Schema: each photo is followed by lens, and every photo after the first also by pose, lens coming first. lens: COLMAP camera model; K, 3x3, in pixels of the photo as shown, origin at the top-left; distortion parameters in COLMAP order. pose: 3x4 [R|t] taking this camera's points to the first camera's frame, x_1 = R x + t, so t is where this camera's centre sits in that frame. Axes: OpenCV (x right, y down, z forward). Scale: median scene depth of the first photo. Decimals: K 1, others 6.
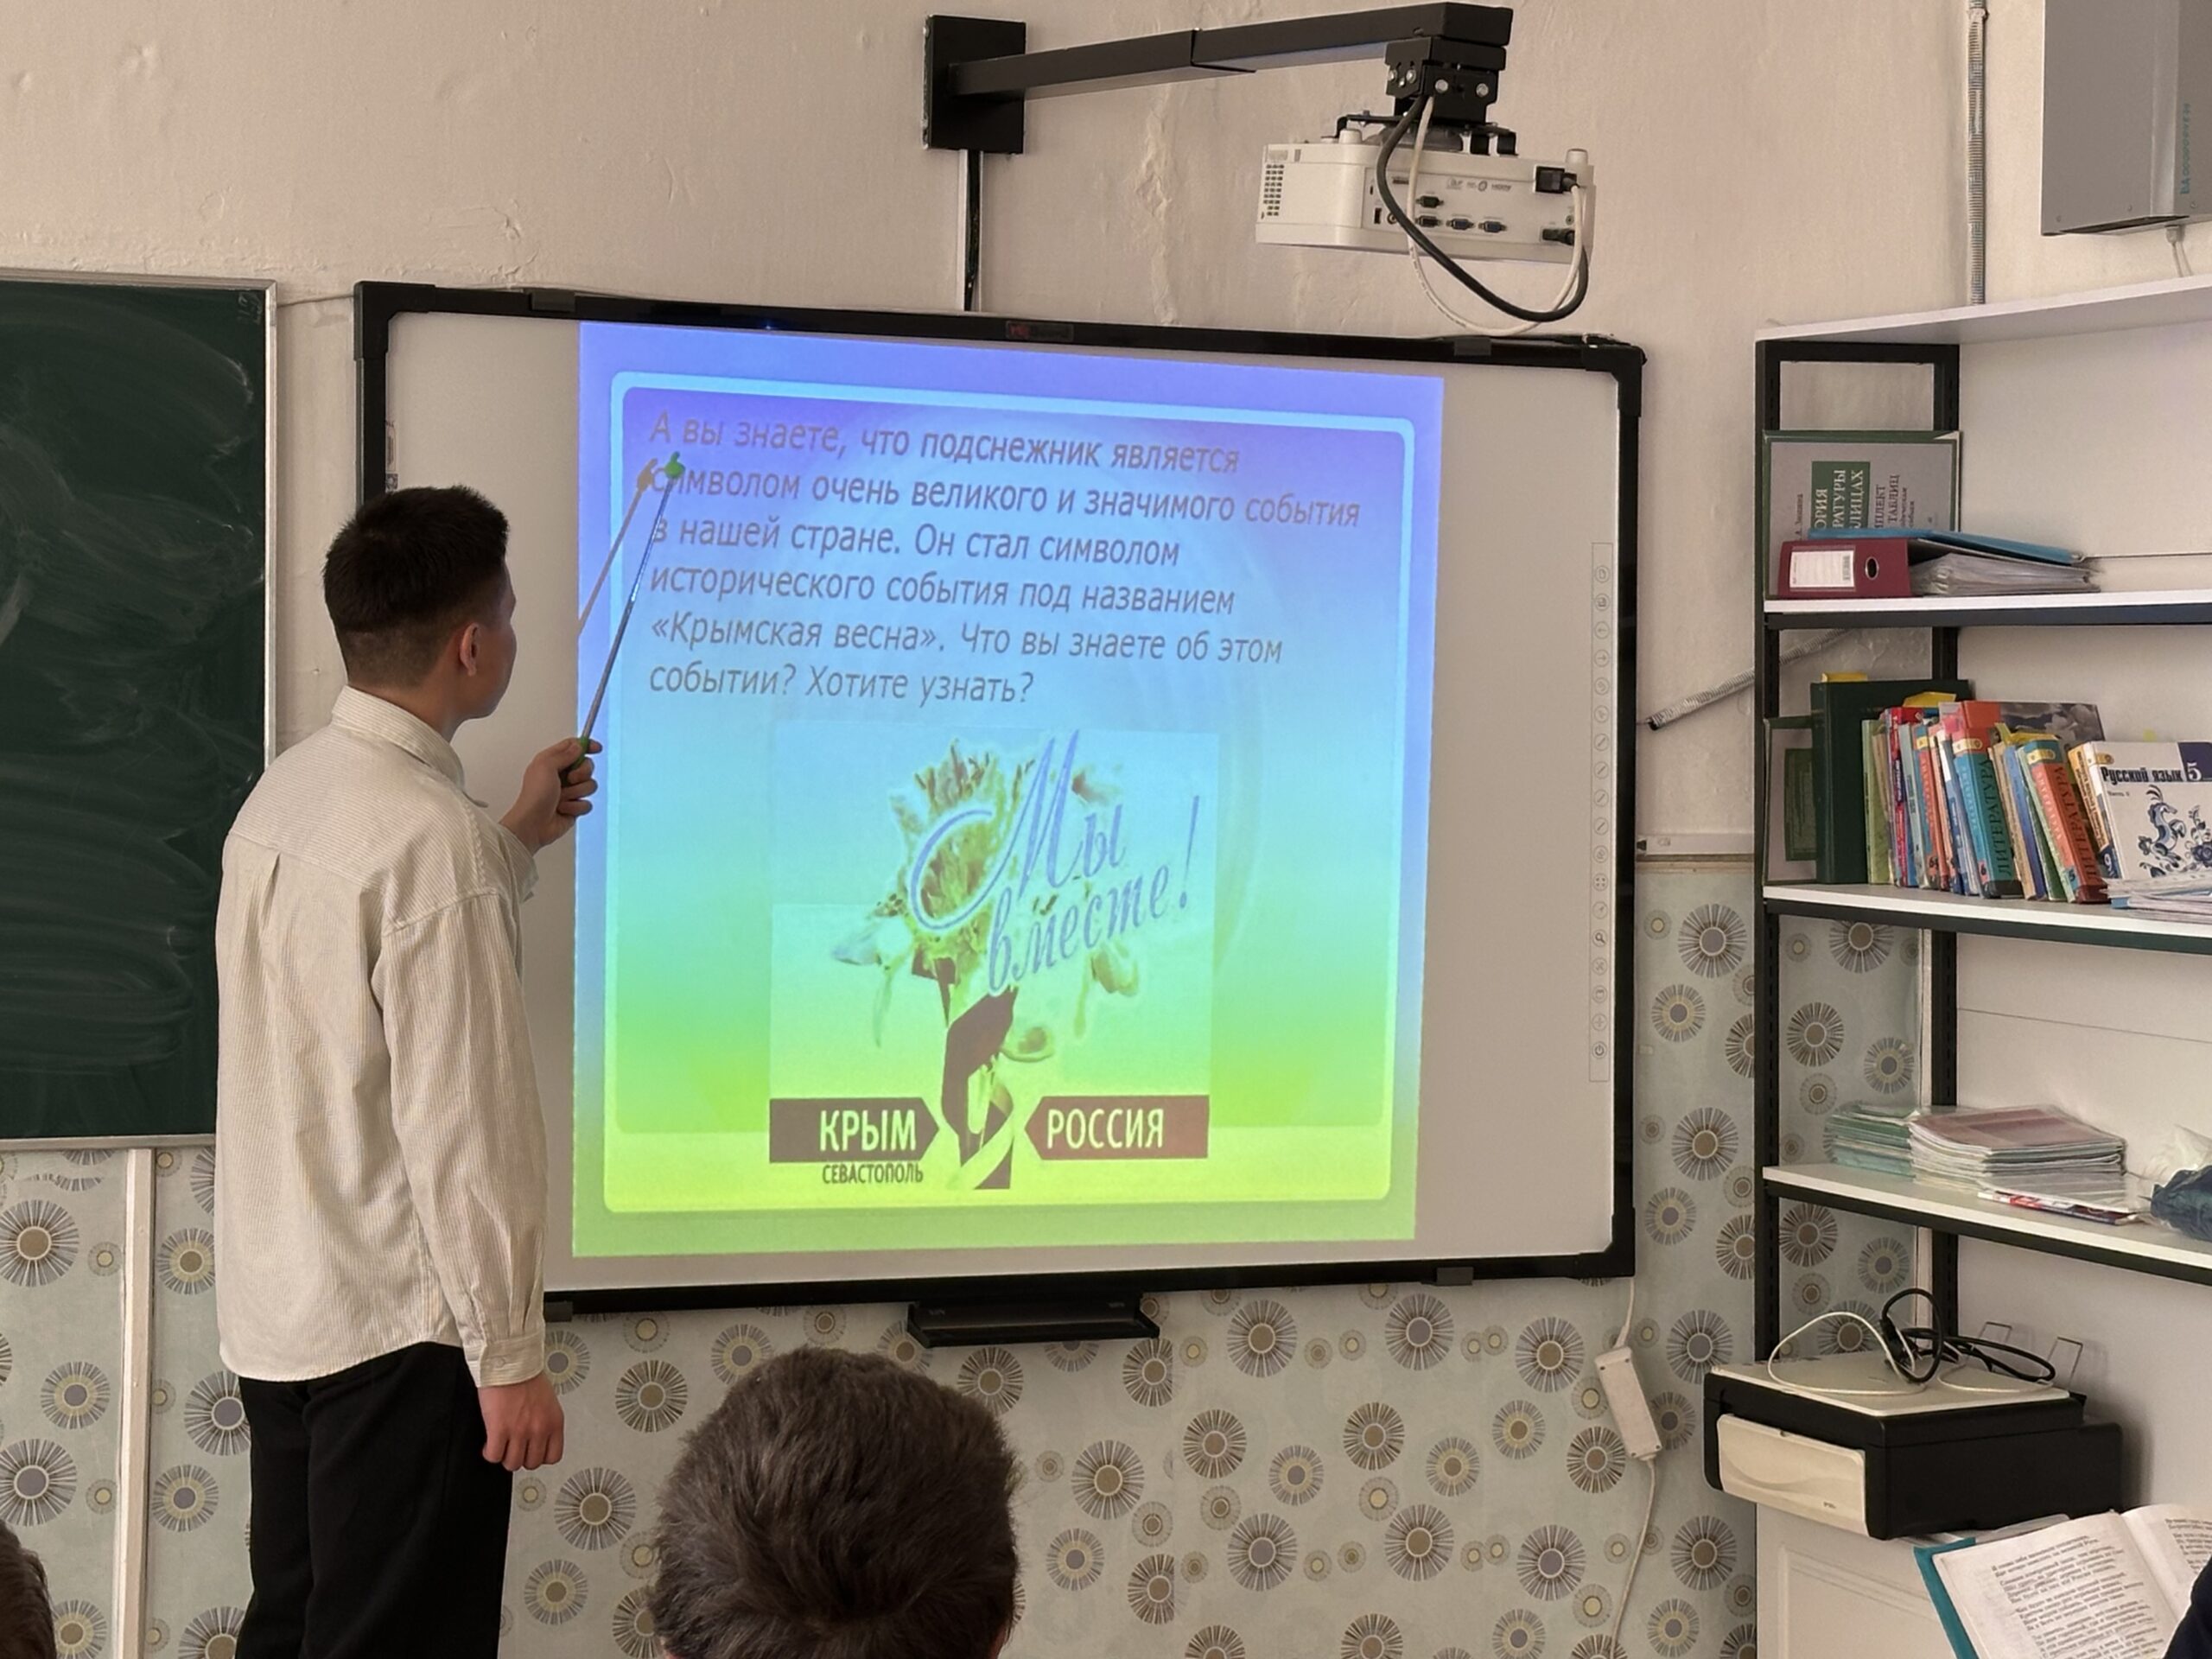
lens RADIAL K [[4609.1, 0, 1109.0], [0, 4609.1, 867.0], [0, 0, 1]] dist [0.106652, 0.561383]
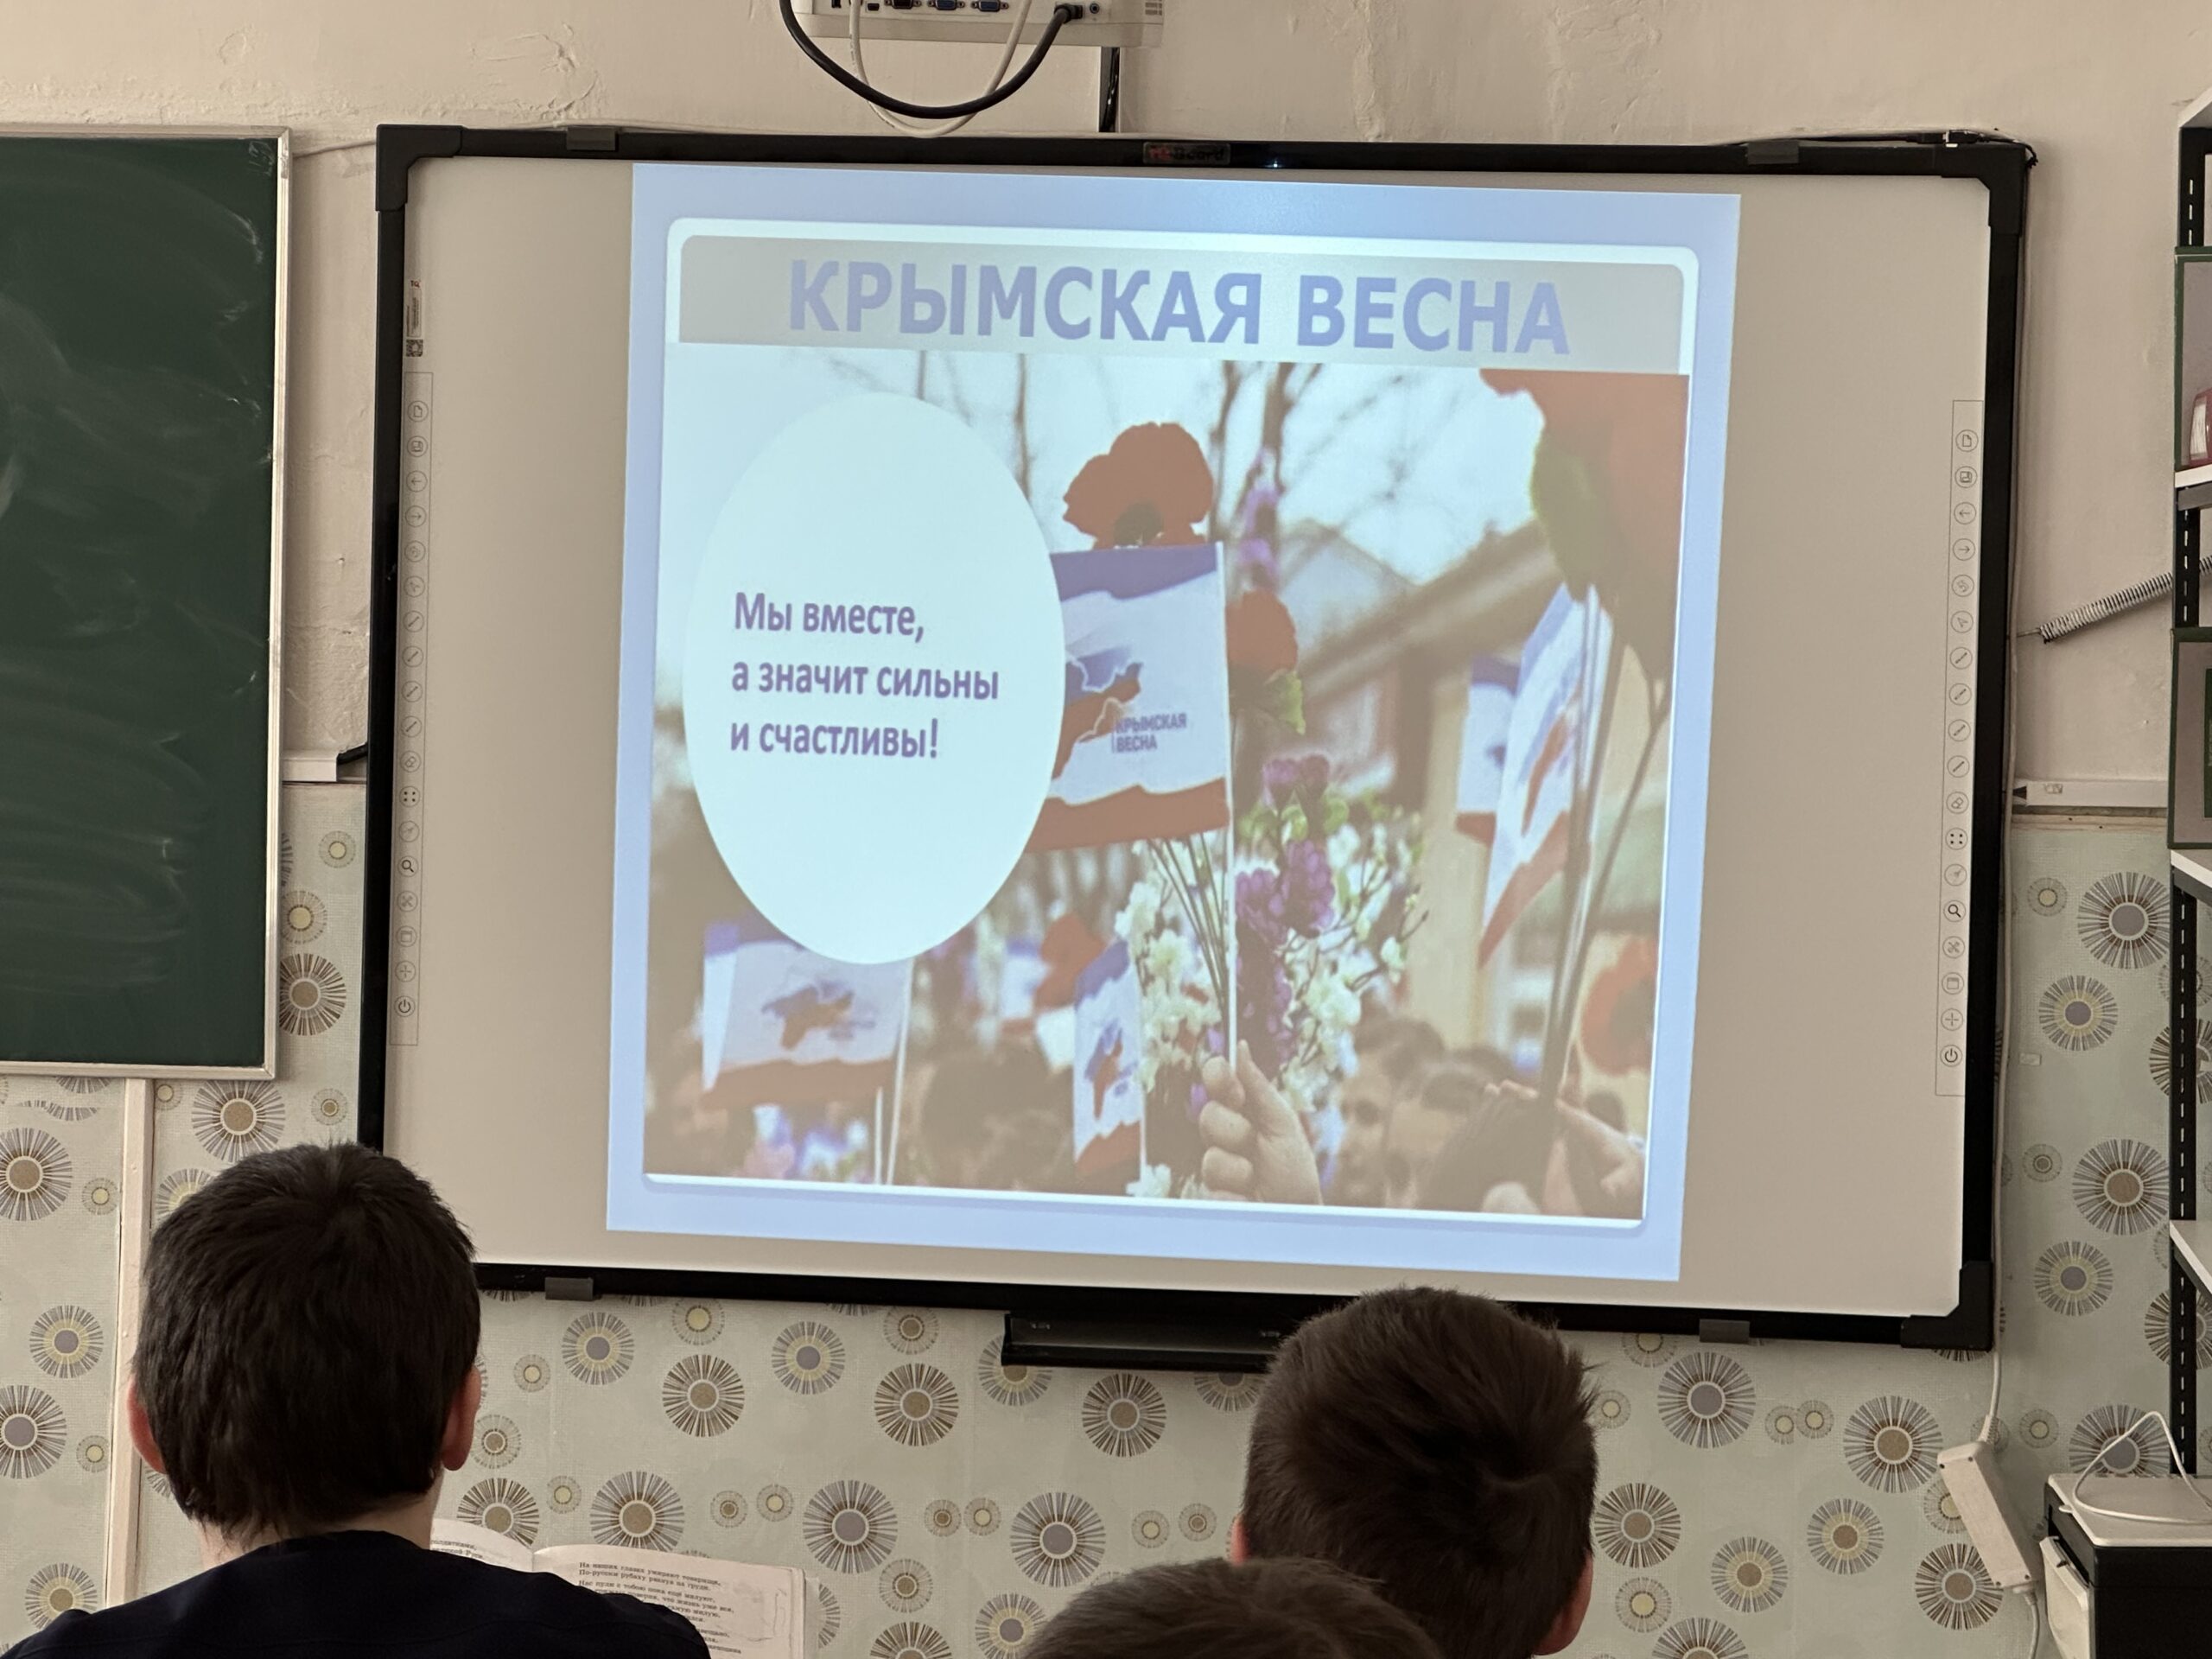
lens RADIAL K [[5328.4, 0, 1106.0], [0, 5328.4, 829.5], [0, 0, 1]] dist [-0.047557, 4.203780]
pose [[0.871823, 0.026543, -0.489102, 0.432903], [-0.025570, 0.999635, 0.008671, -0.002522], [0.489154, 0.004947, 0.872184, 0.153779]]
